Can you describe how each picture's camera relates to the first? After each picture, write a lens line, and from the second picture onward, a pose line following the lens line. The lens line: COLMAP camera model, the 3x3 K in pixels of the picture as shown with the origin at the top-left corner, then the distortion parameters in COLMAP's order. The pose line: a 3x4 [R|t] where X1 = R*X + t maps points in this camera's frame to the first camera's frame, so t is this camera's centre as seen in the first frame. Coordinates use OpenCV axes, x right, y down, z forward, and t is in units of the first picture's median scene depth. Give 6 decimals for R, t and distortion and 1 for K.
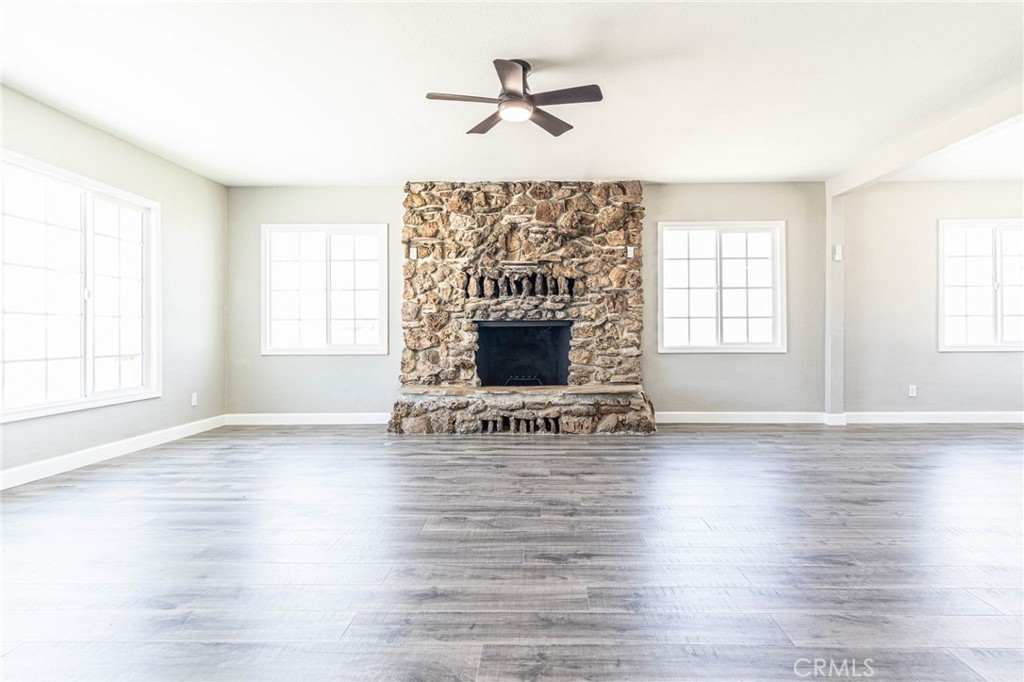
lens RADIAL K [[554.9, 0, 521.9], [0, 554.9, 331.1], [0, 0, 1]] dist [0.005594, 0.000569]
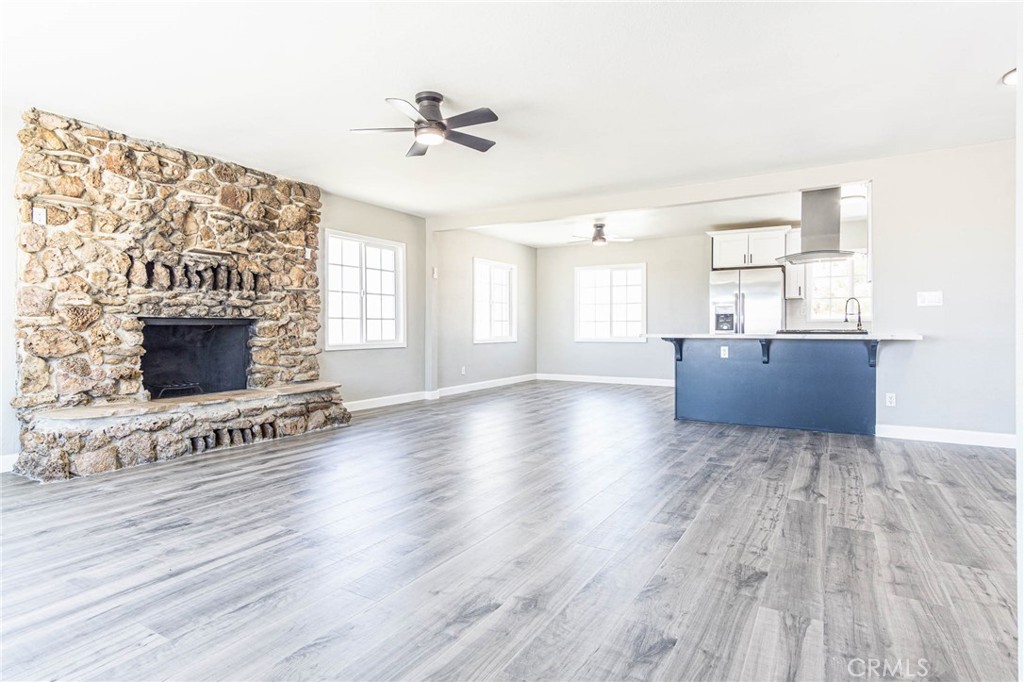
lens RADIAL K [[554.9, 0, 506.1], [0, 554.9, 335.9], [0, 0, 1]] dist [0.005594, 0.000569]
pose [[0.492676, -0.009293, 0.870163, -0.519798], [0.000465, 0.999946, 0.010415, -0.000200], [-0.870213, -0.004726, 0.492654, 0.172096]]
